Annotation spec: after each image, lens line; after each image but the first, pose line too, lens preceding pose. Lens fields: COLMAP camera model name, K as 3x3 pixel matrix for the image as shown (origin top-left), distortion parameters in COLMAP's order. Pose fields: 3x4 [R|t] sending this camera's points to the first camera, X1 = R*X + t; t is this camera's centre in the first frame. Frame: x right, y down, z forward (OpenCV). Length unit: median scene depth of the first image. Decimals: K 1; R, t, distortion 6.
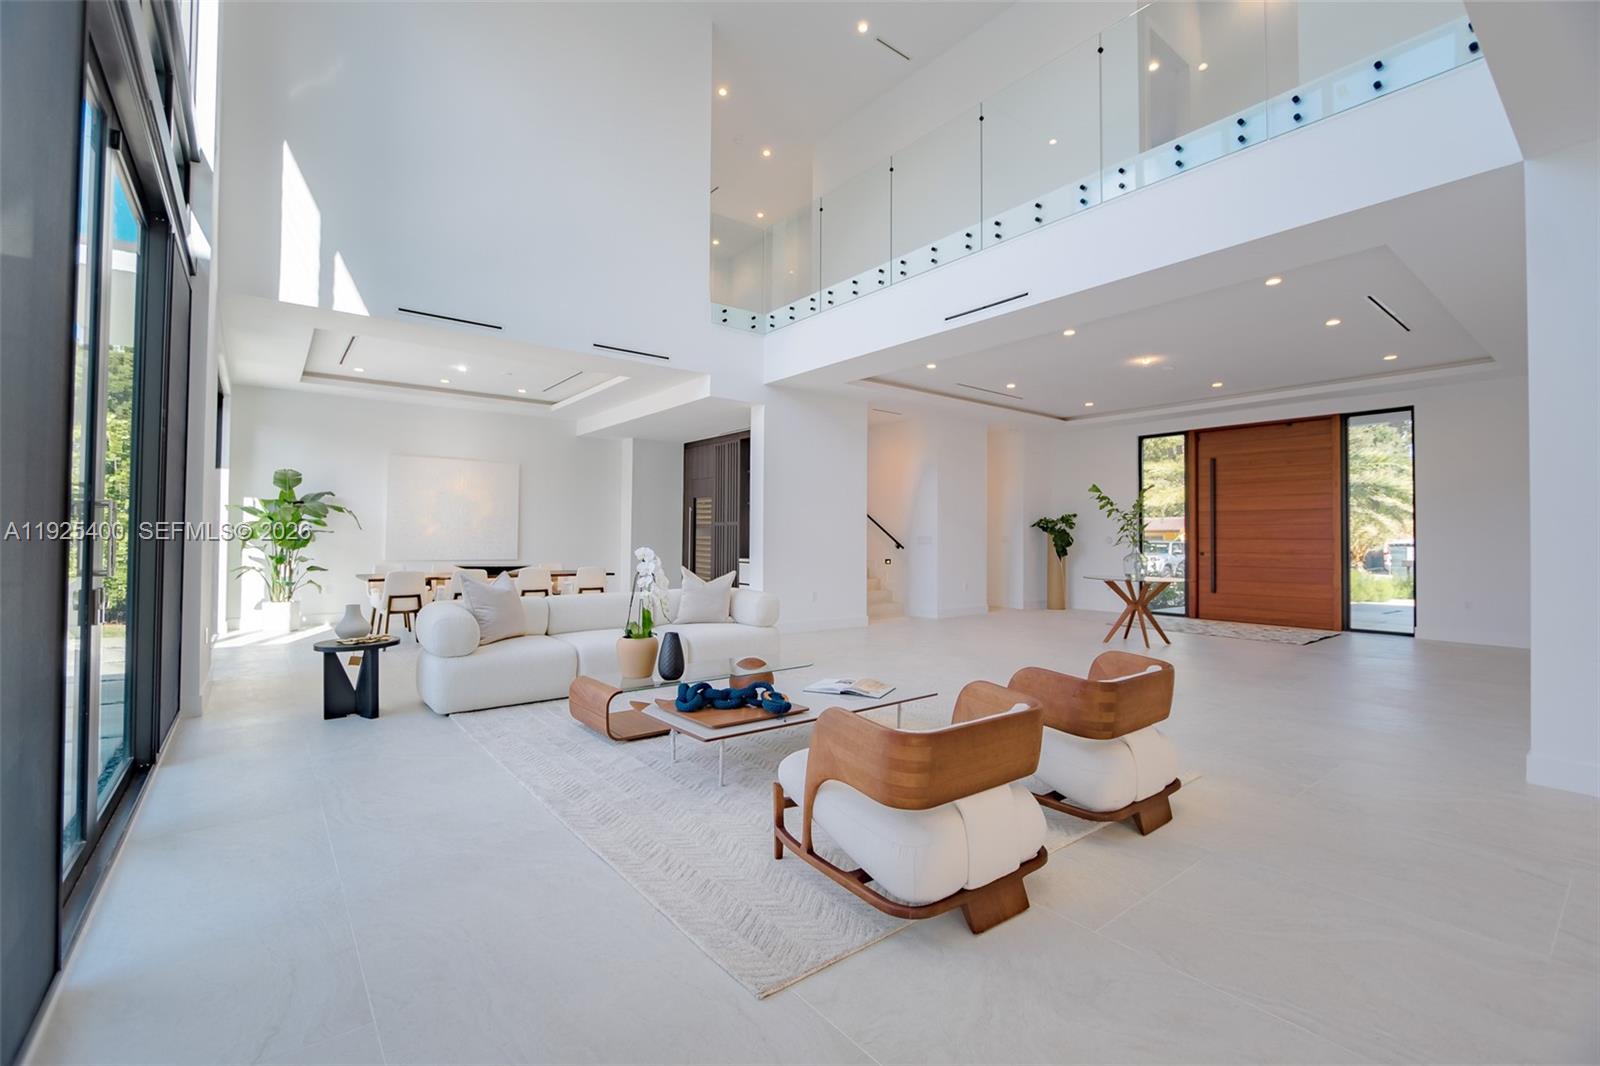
lens RADIAL K [[695.7, 0, 788.2], [0, 695.7, 528.2], [0, 0, 1]] dist [-0.014488, 0.000134]
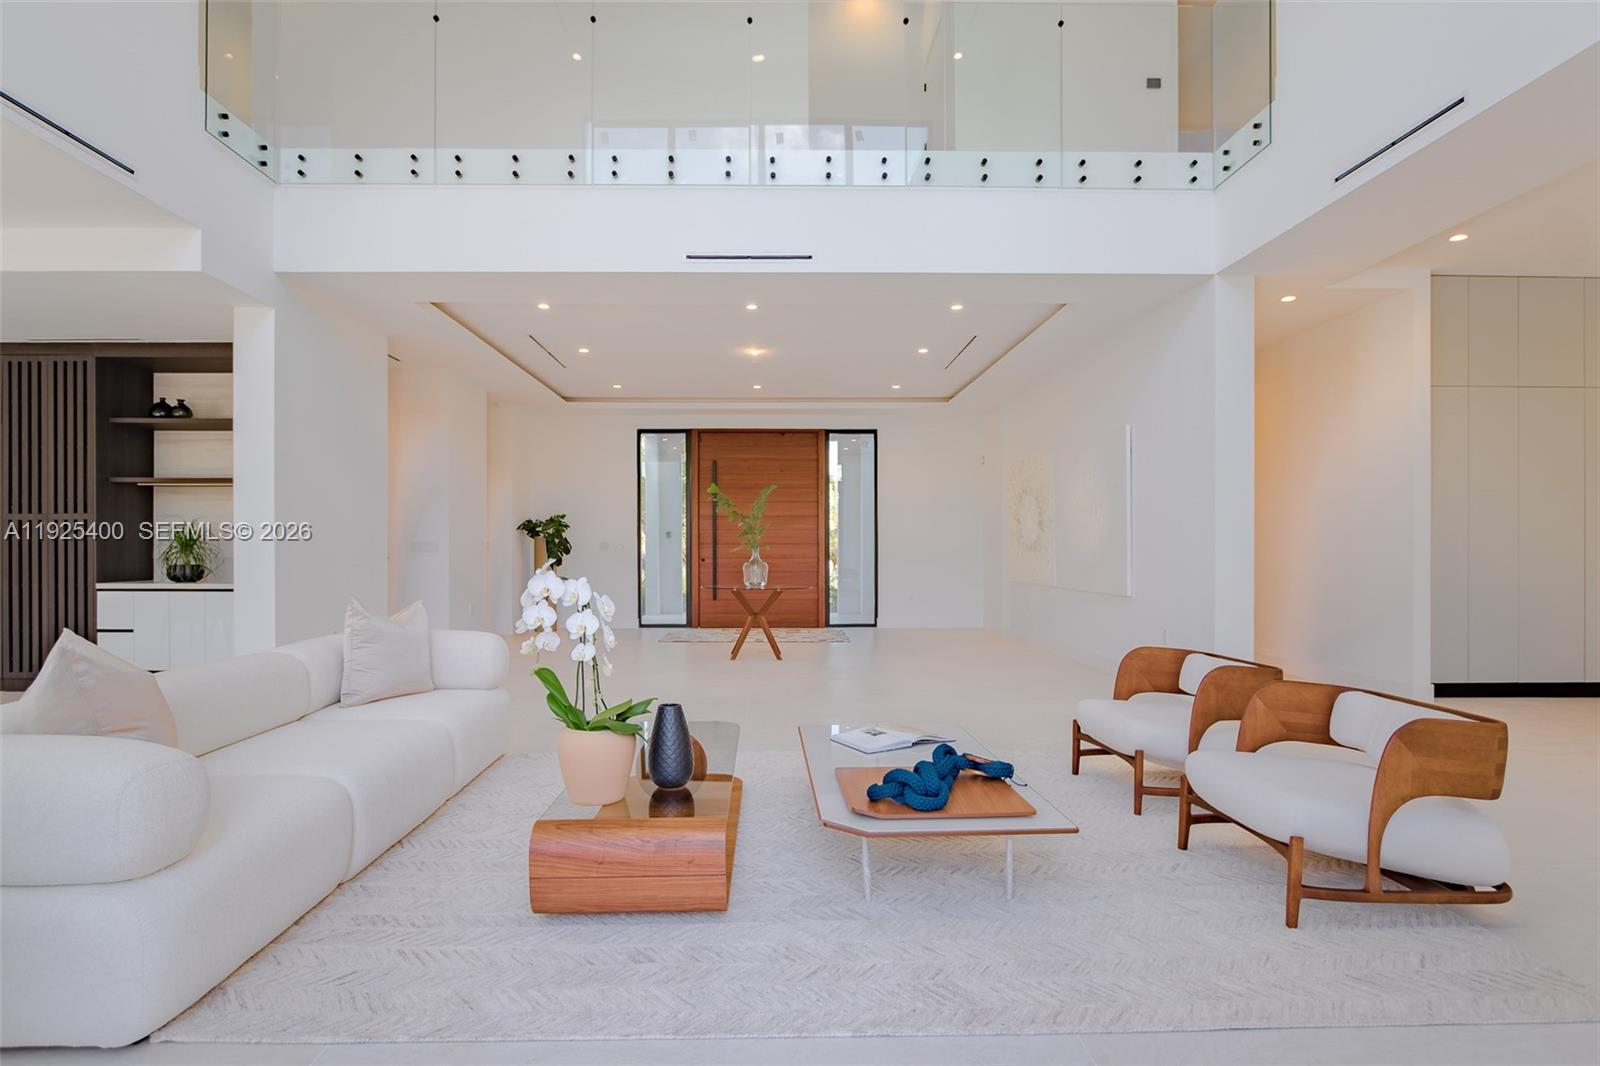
lens RADIAL K [[845.5, 0, 790.1], [0, 845.5, 544.7], [0, 0, 1]] dist [-0.011550, 0.000765]
pose [[0.602213, -0.003058, 0.798329, -0.319149], [-0.006417, 0.999942, 0.008671, 0.006371], [-0.798309, -0.010345, 0.602159, 0.243721]]
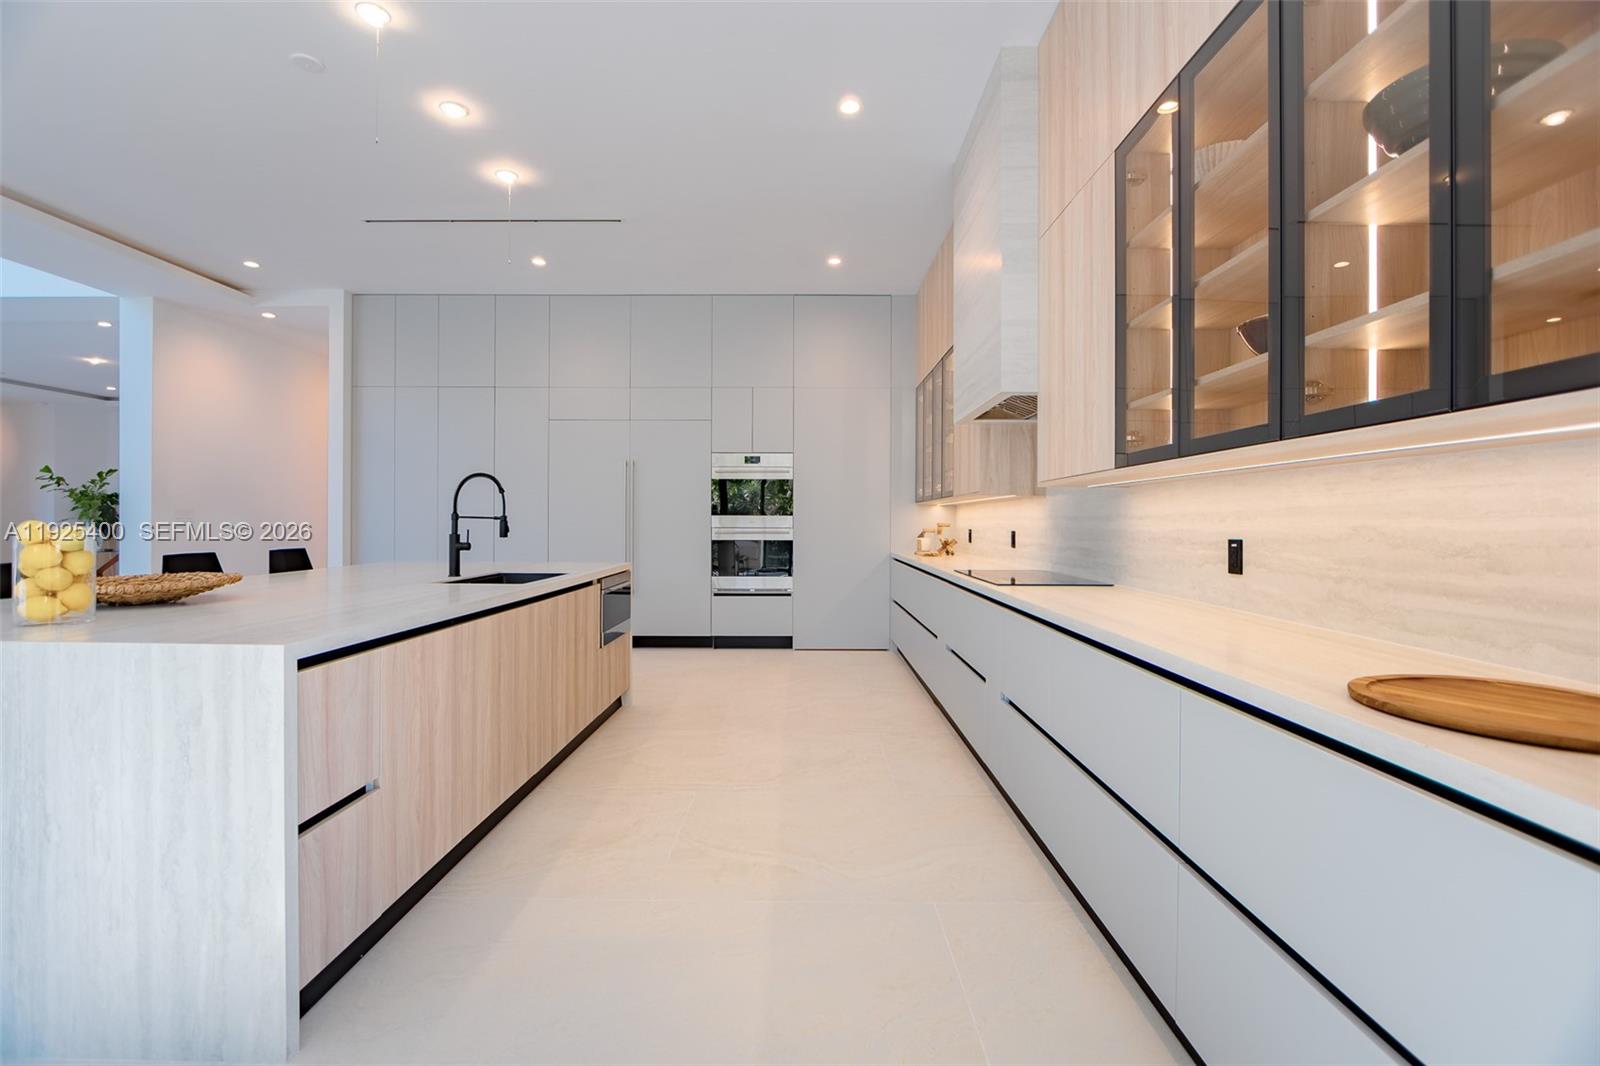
lens RADIAL K [[695.7, 0, 804.0], [0, 695.7, 524.5], [0, 0, 1]] dist [-0.014488, 0.000134]
pose [[0.616974, -0.002624, 0.786979, 0.307069], [-0.012692, 0.999831, 0.013284, 0.000473], [-0.786882, -0.018185, 0.616836, -0.564193]]
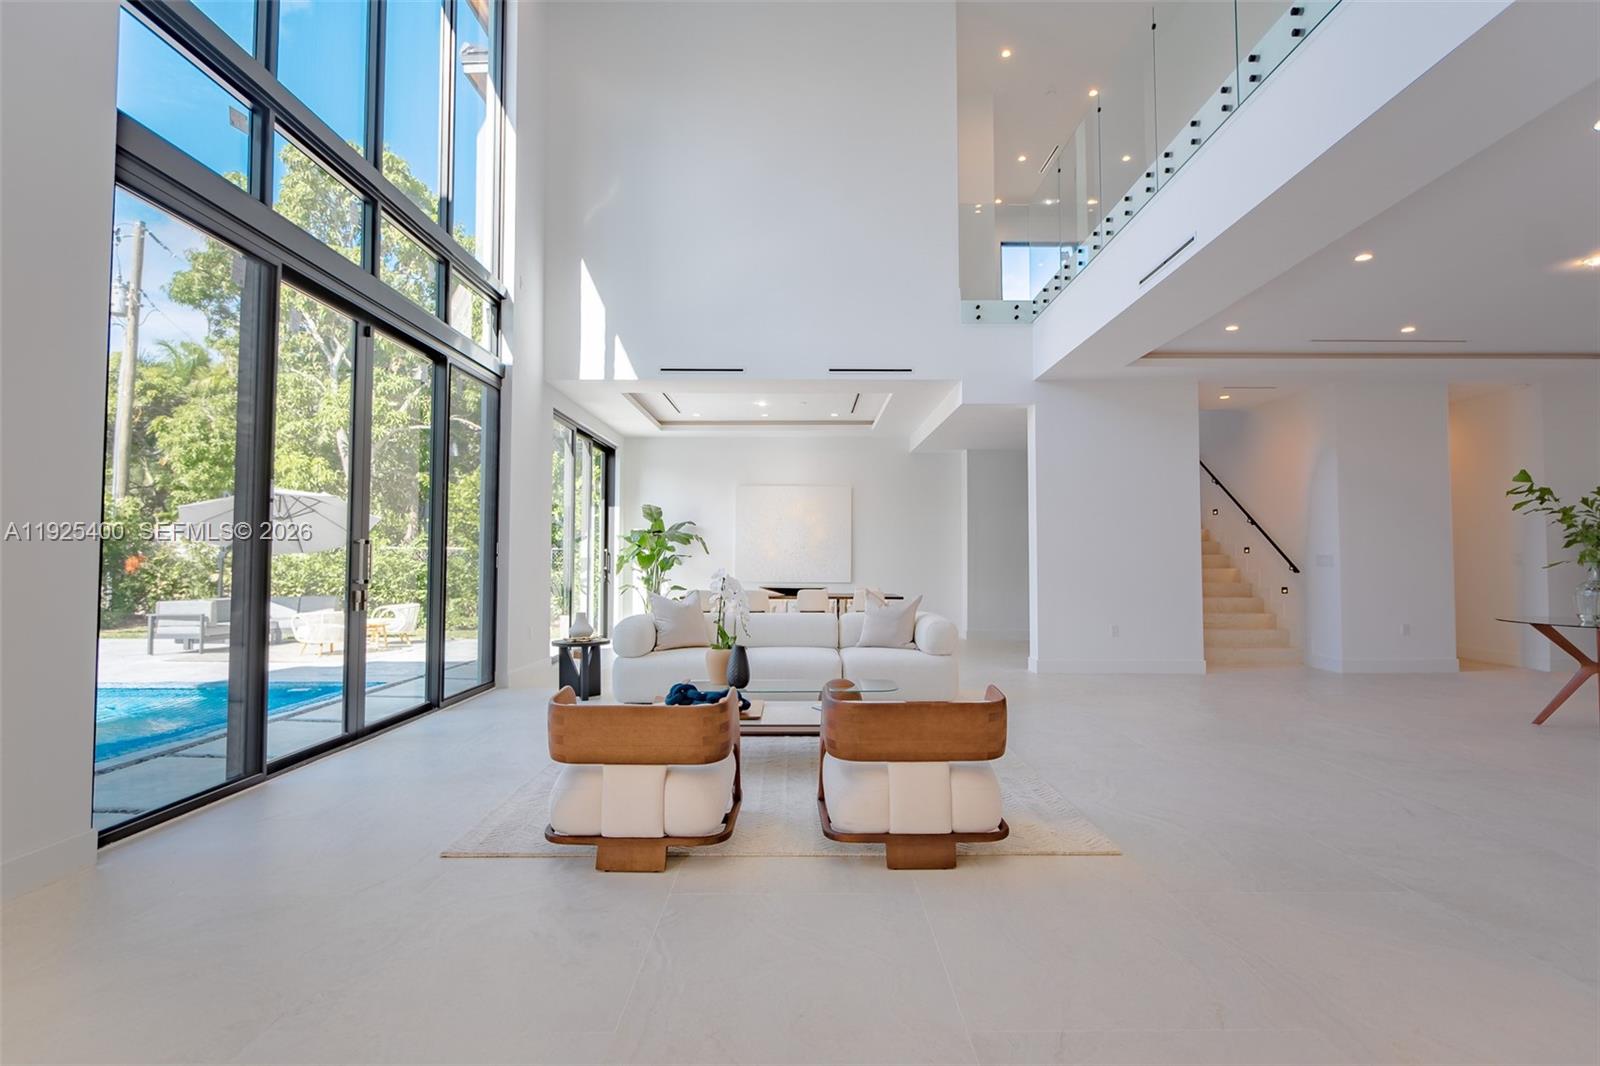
lens RADIAL K [[845.5, 0, 794.9], [0, 845.5, 528.7], [0, 0, 1]] dist [-0.011550, 0.000765]
pose [[0.782488, -0.029015, -0.621989, 0.369067], [0.014132, 0.999484, -0.028847, 0.002687], [0.622505, 0.013783, 0.782494, 0.001247]]
